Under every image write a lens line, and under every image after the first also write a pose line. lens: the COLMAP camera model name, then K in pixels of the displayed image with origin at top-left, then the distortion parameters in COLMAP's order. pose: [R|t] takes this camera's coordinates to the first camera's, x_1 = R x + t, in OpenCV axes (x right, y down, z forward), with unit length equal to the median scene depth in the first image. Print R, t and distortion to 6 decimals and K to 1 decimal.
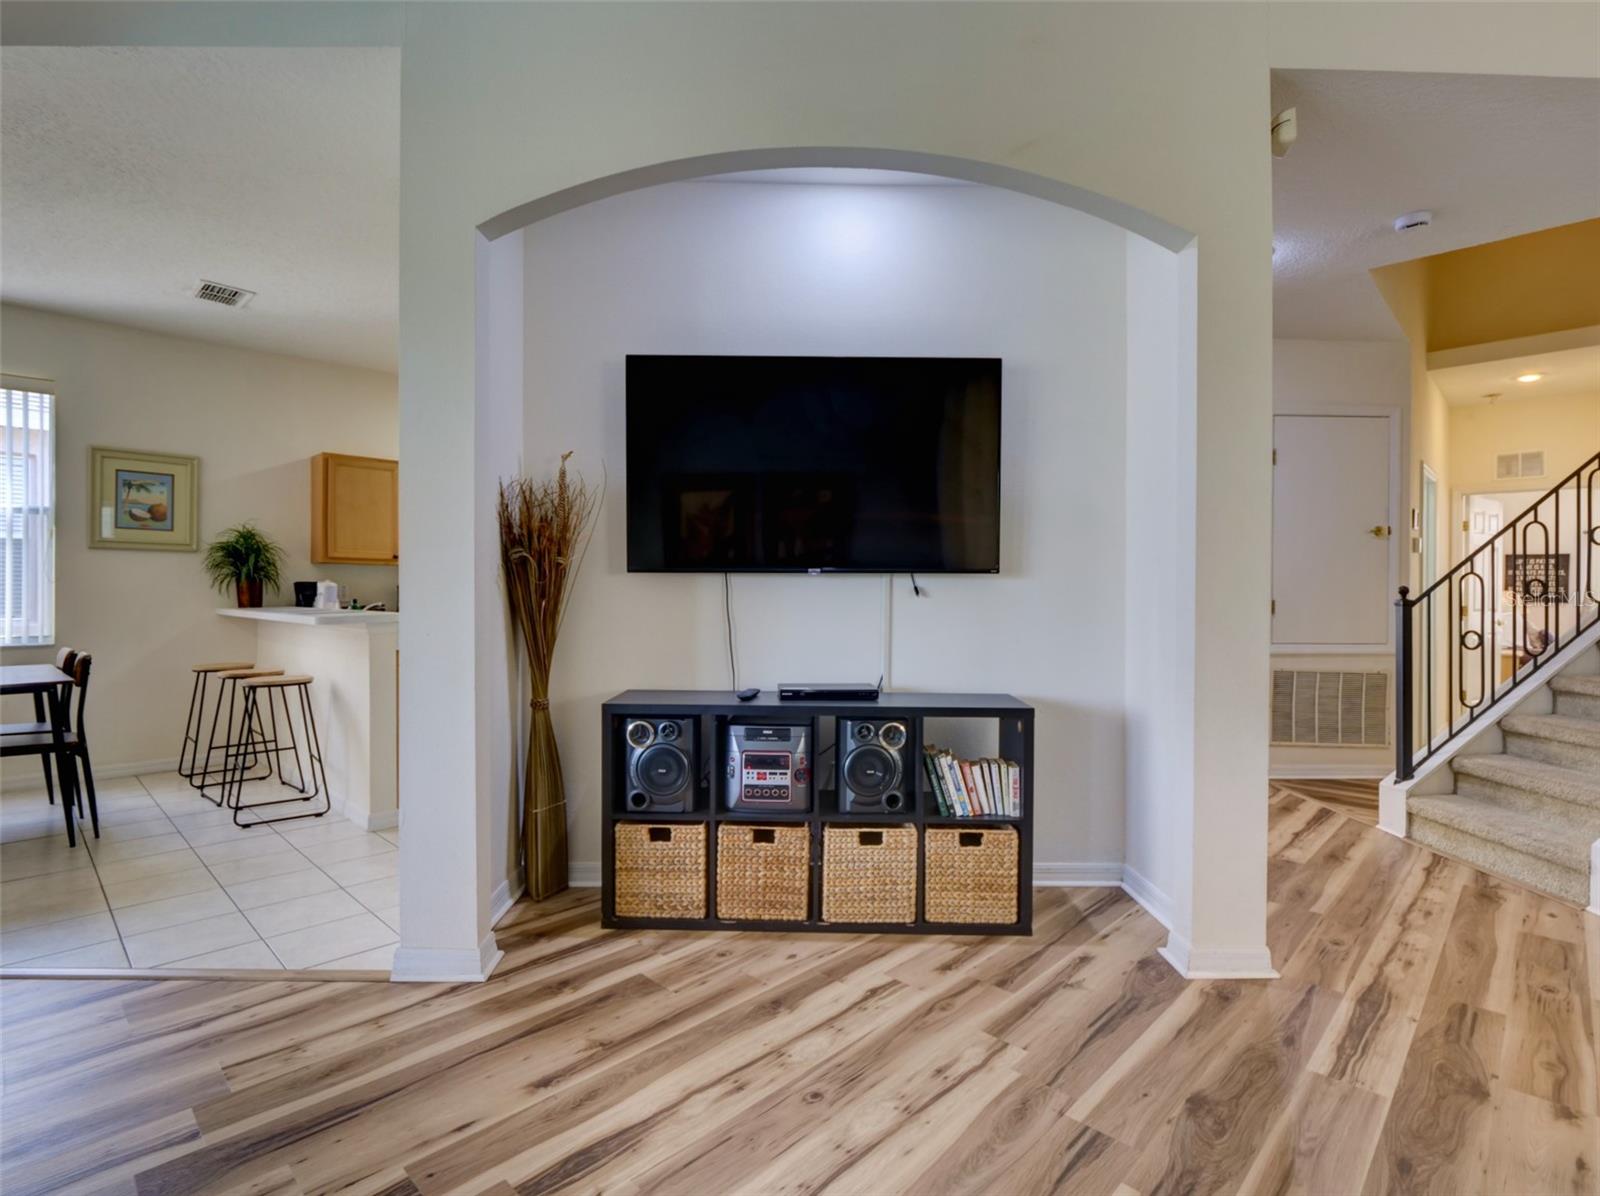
lens RADIAL K [[789.6, 0, 807.1], [0, 789.6, 595.4], [0, 0, 1]] dist [-0.012965, 0.000548]
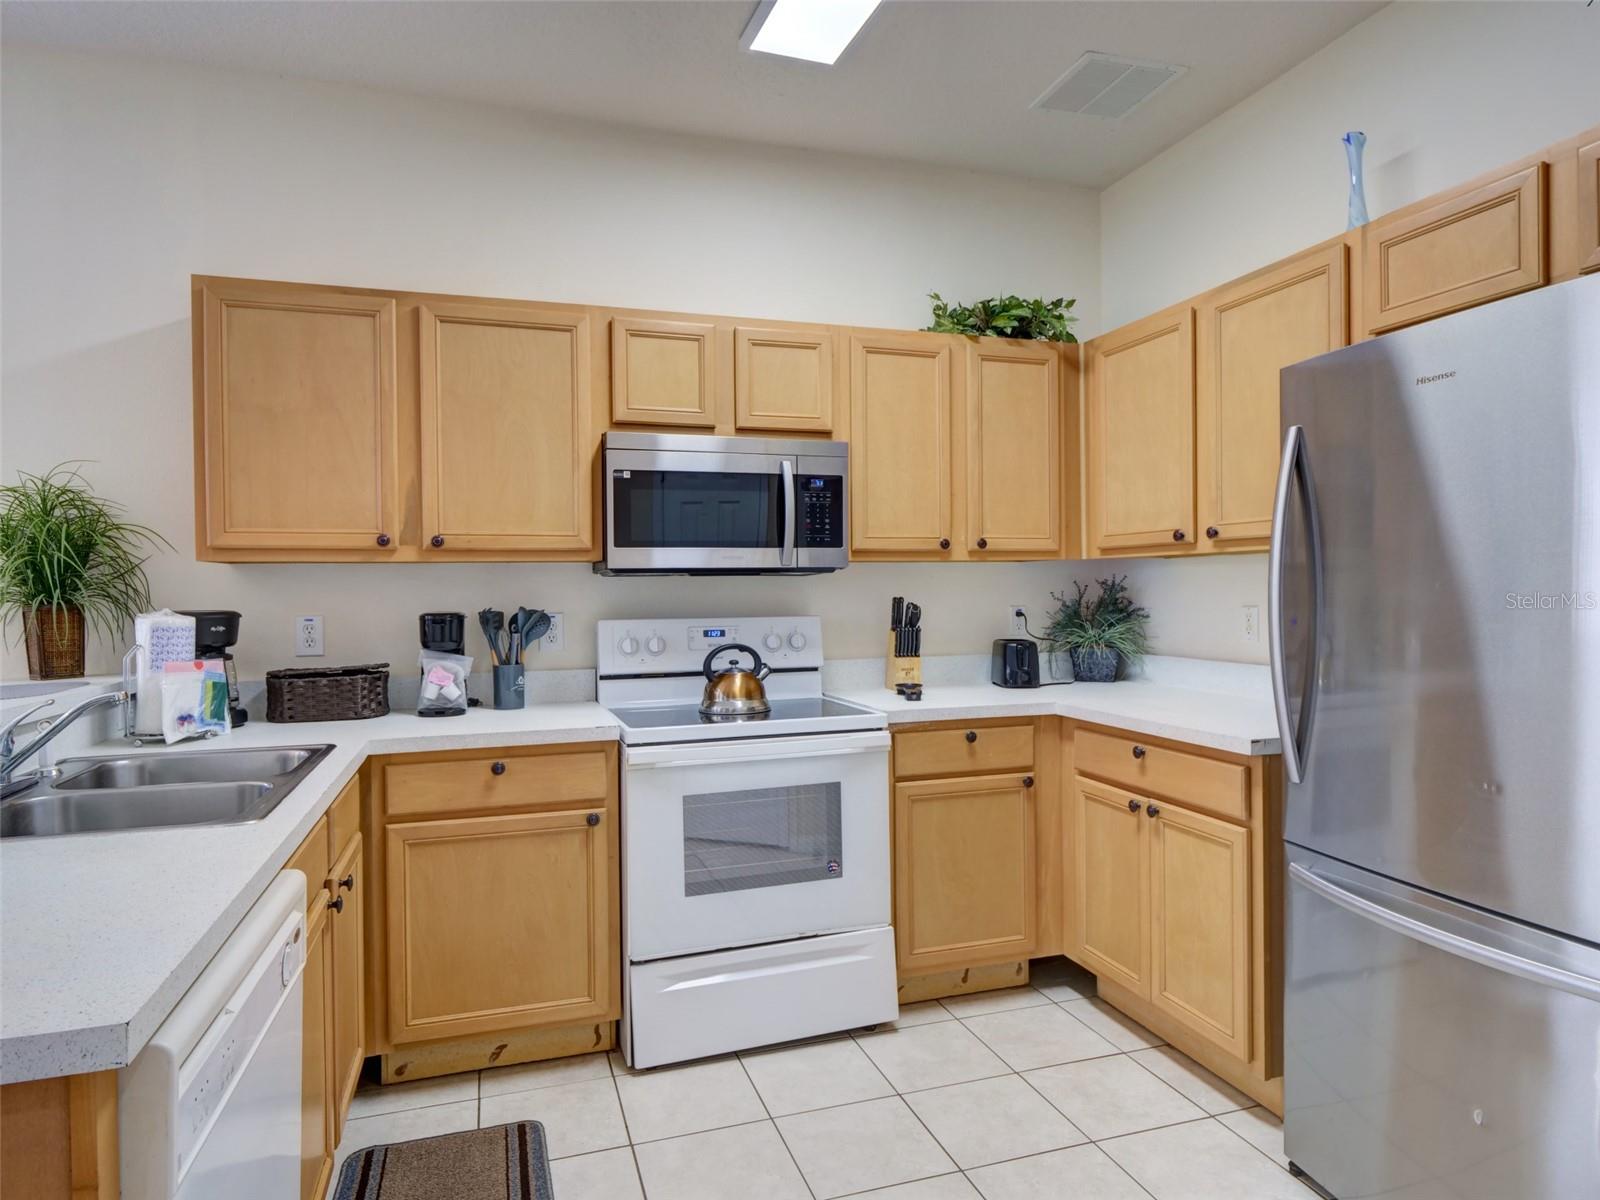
lens RADIAL K [[934.4, 0, 862.5], [0, 934.4, 597.4], [0, 0, 1]] dist [-0.002672, 0.002780]
pose [[0.878877, -0.013016, -0.476871, -0.121730], [0.015008, 0.999887, 0.000367, -0.020661], [0.476812, -0.007479, 0.878973, 0.805395]]
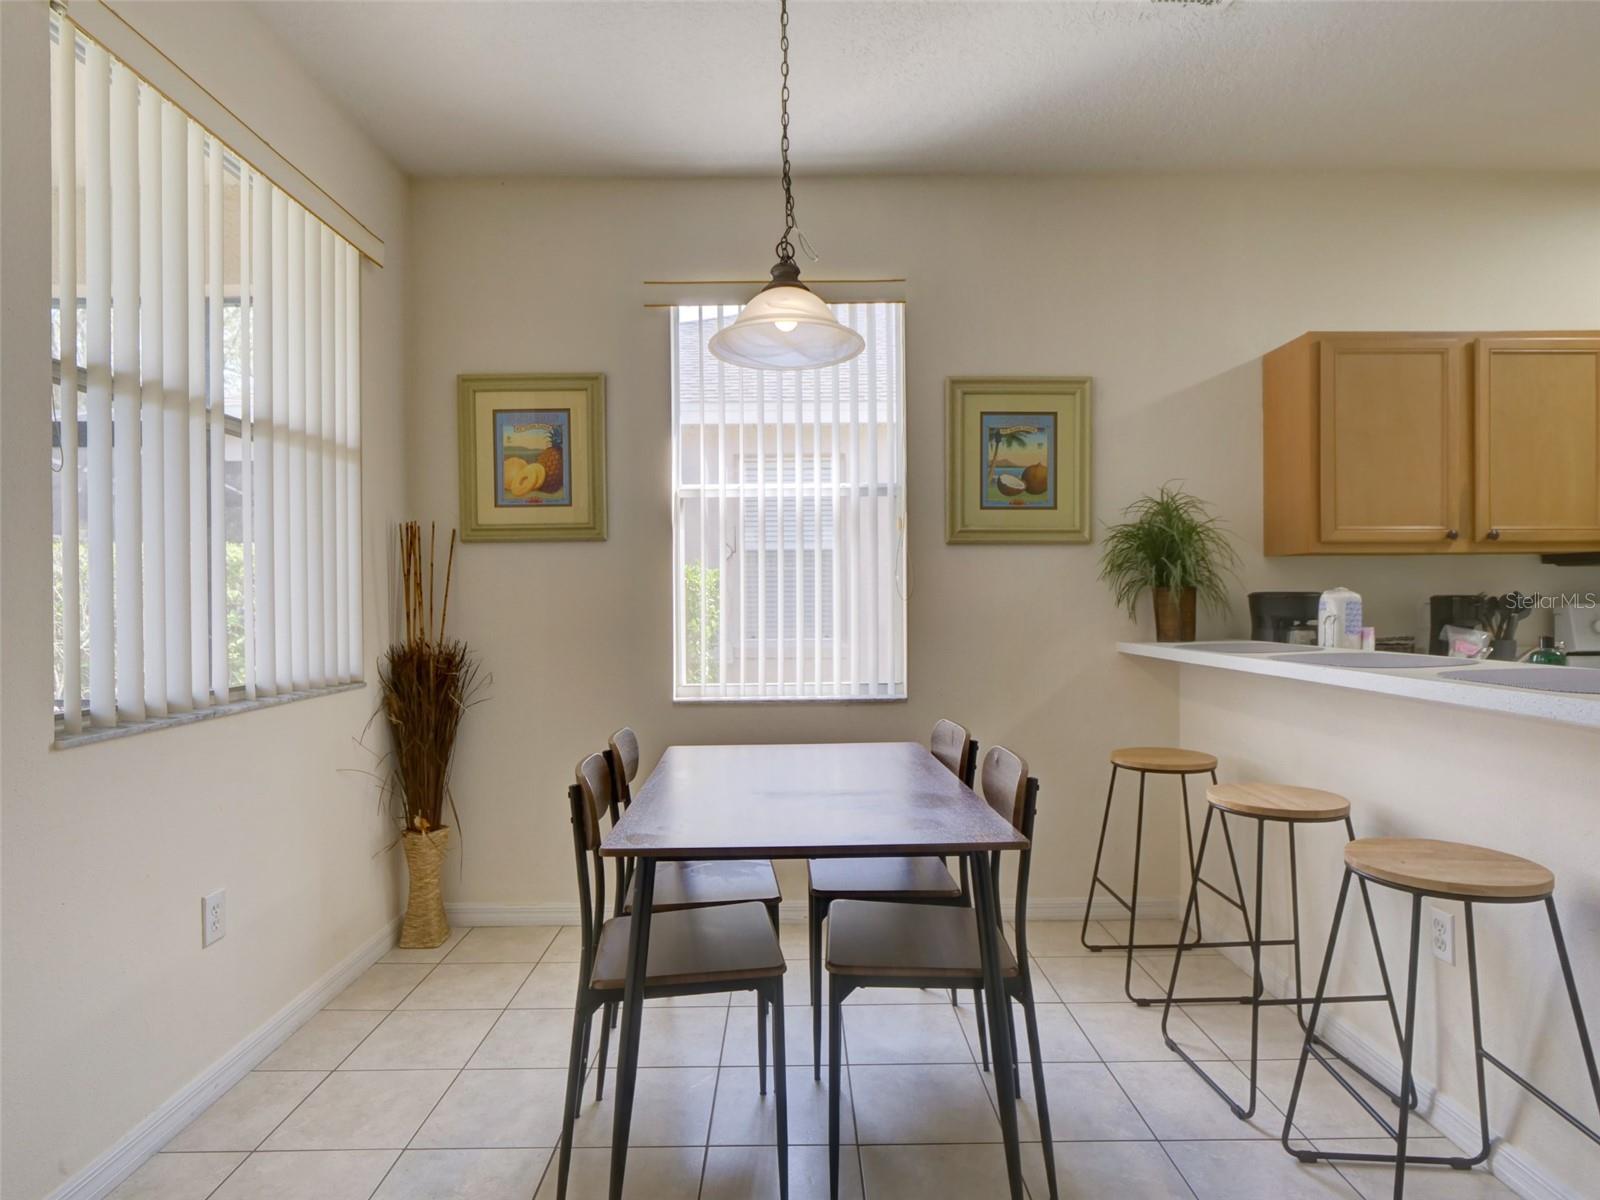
lens RADIAL K [[859.8, 0, 803.2], [0, 859.8, 599.0], [0, 0, 1]] dist [-0.005582, 0.002671]
pose [[0.698644, -0.012225, -0.715365, -0.484227], [0.007894, 0.999925, -0.009378, -0.010611], [0.715426, 0.000905, 0.698688, 0.417426]]
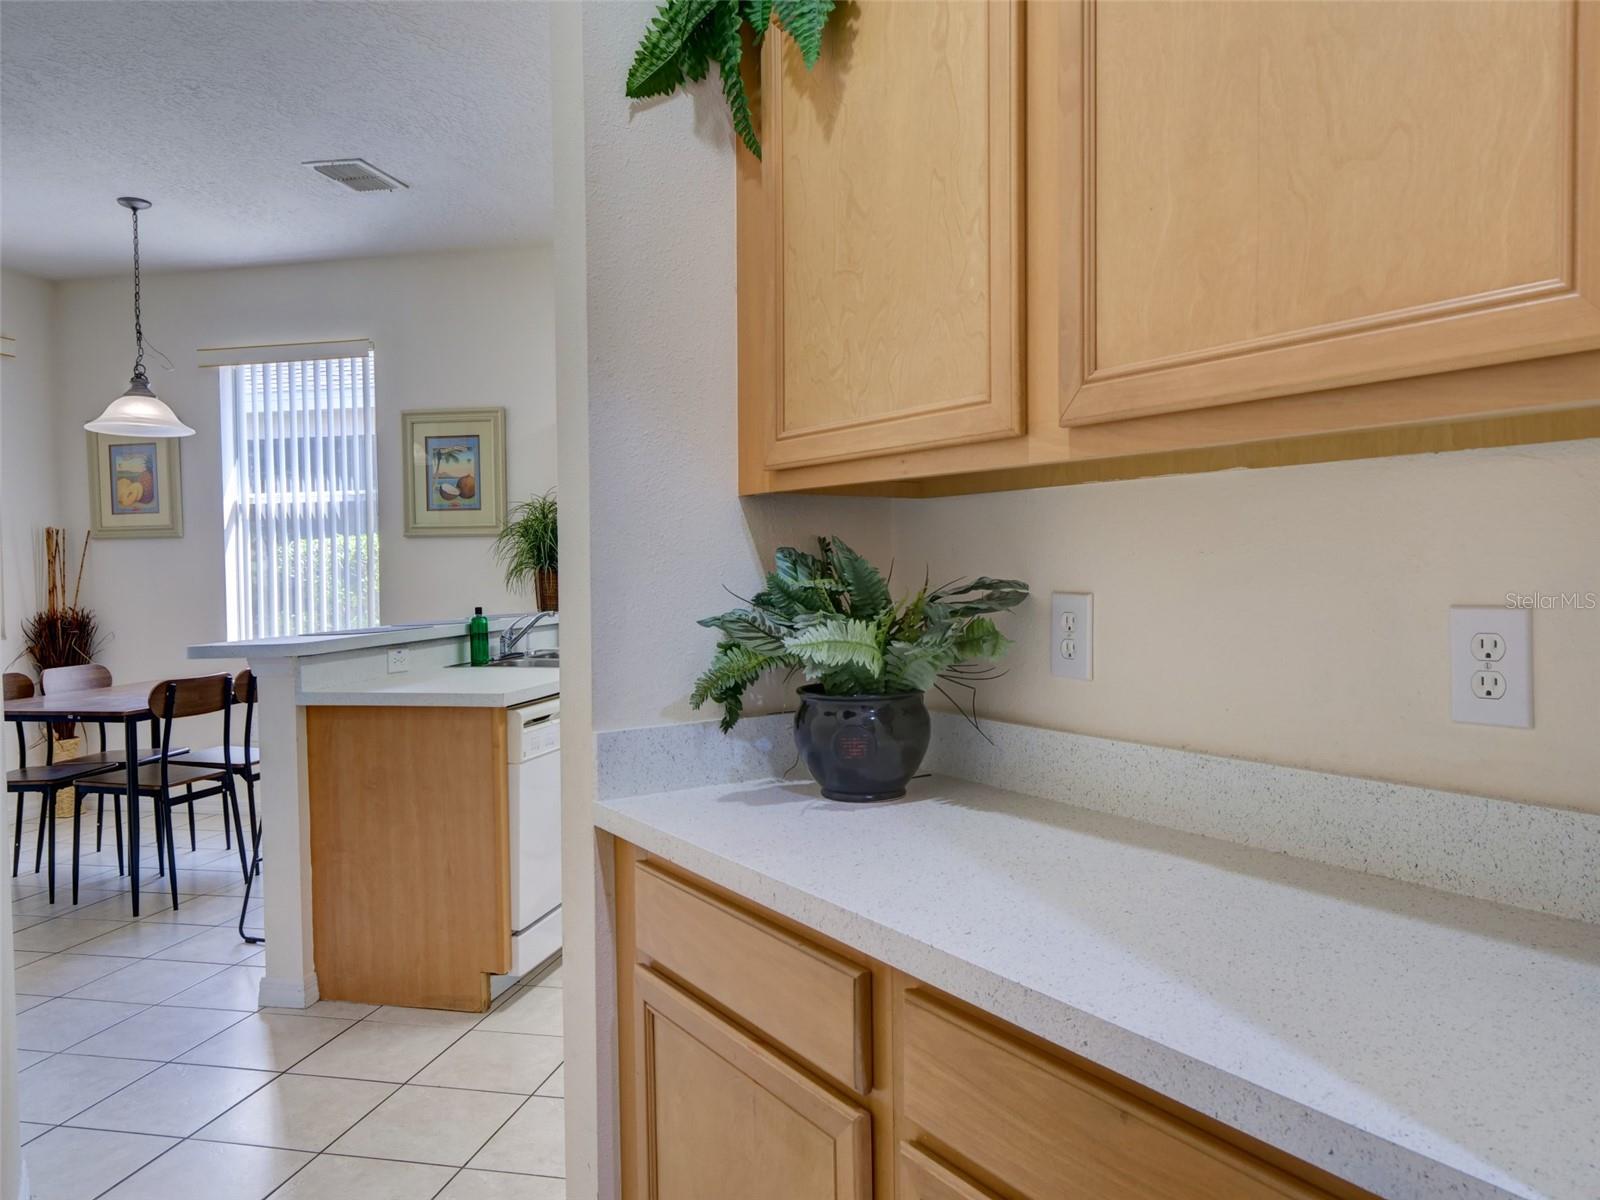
lens RADIAL K [[1148.5, 0, 815.2], [0, 1148.5, 599.4], [0, 0, 1]] dist [0.000935, 0.004738]
pose [[0.531728, 0.013963, -0.846800, 0.309064], [0.012262, 0.999632, 0.024183, -0.018075], [0.846827, -0.023242, 0.531361, 0.680670]]
